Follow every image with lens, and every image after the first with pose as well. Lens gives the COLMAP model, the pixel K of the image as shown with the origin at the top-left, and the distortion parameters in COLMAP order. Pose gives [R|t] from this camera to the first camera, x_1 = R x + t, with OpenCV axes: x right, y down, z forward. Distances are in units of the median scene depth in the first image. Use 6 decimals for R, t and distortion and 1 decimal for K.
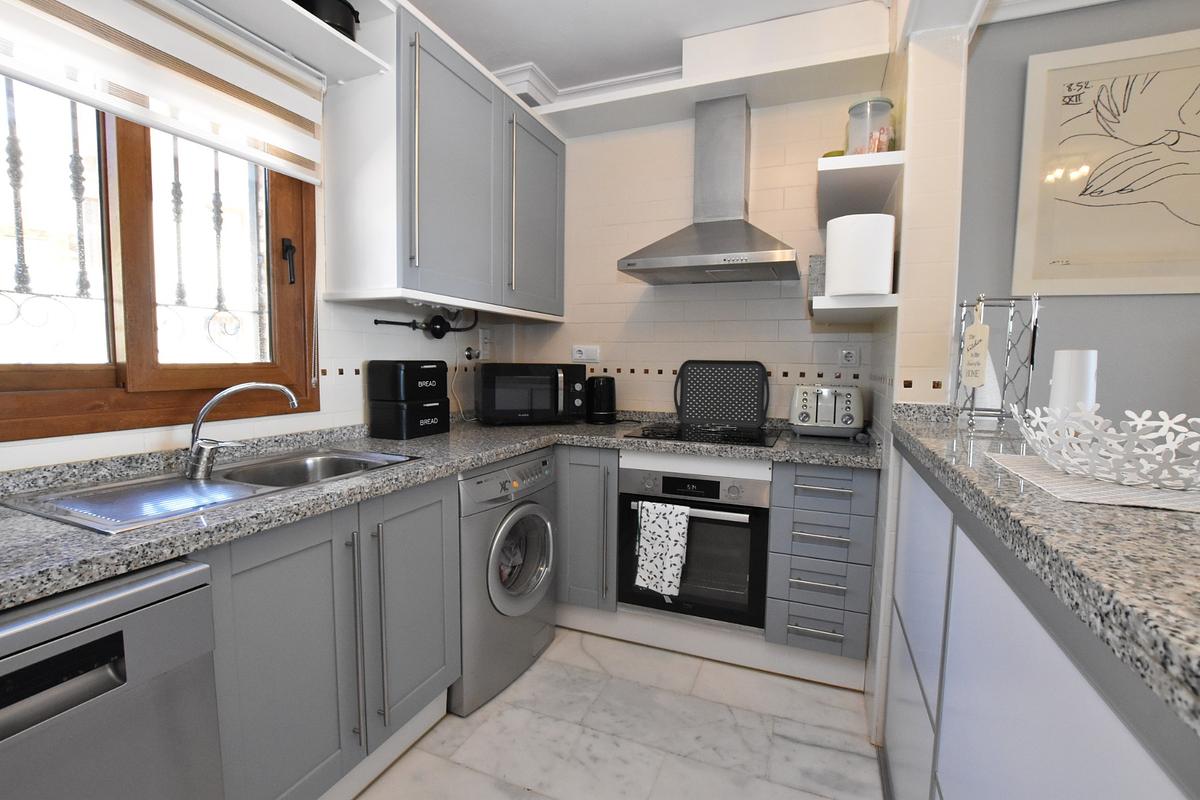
lens RADIAL K [[529.3, 0, 612.8], [0, 529.3, 401.1], [0, 0, 1]] dist [-0.036220, 0.005876]
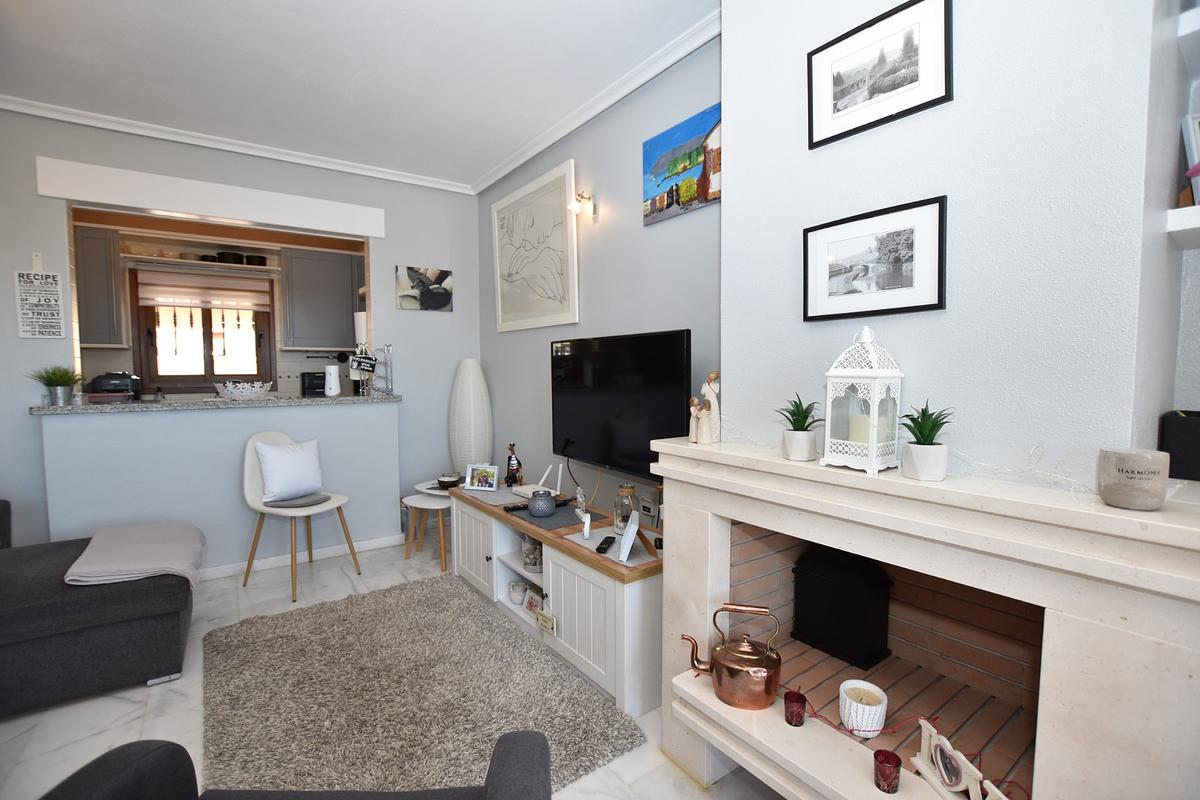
lens RADIAL K [[529.3, 0, 604.3], [0, 529.3, 401.1], [0, 0, 1]] dist [-0.036220, 0.005876]
pose [[0.847023, 0.016767, -0.531291, 2.235080], [-0.027207, 0.999560, -0.011831, 0.056803], [0.530859, 0.024476, 0.847107, -0.405219]]
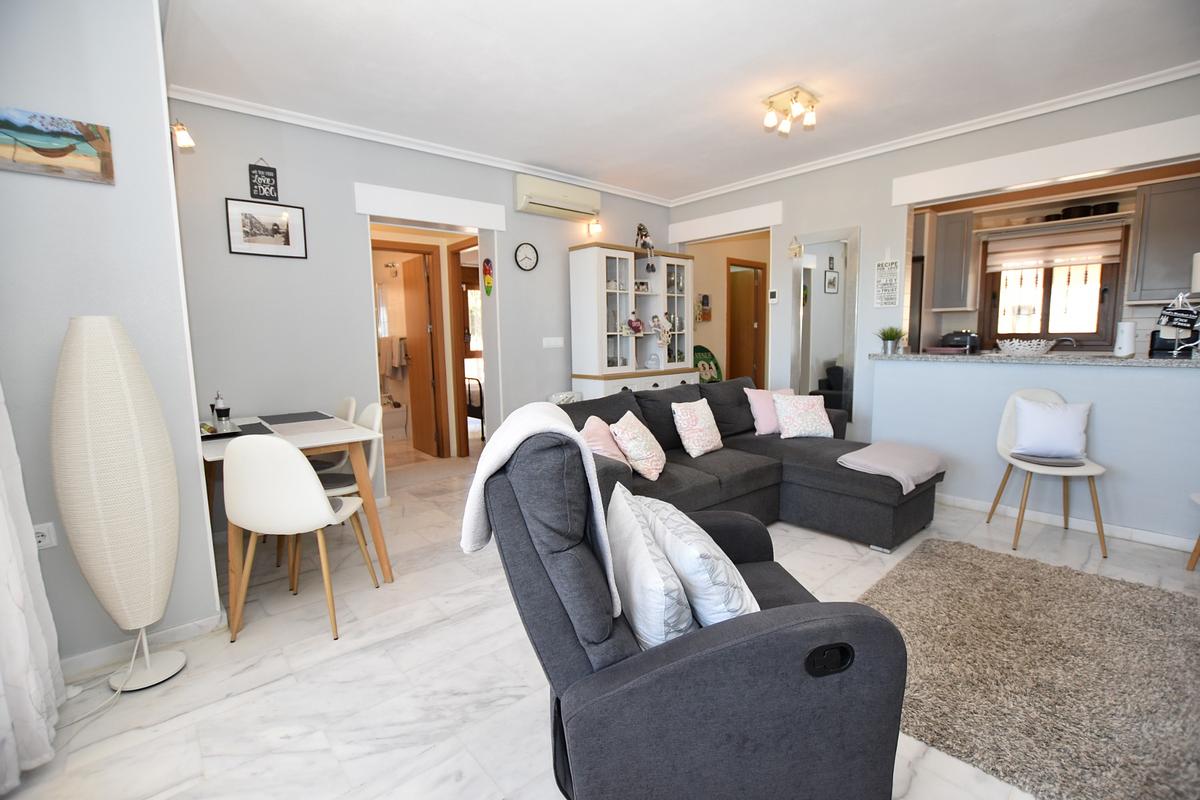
lens RADIAL K [[529.3, 0, 604.6], [0, 529.3, 401.9], [0, 0, 1]] dist [-0.036220, 0.005876]
pose [[-0.448411, 0.103951, -0.887762, 2.565804], [-0.058823, 0.987629, 0.145356, 0.045524], [0.891890, 0.117400, -0.436749, -0.092435]]
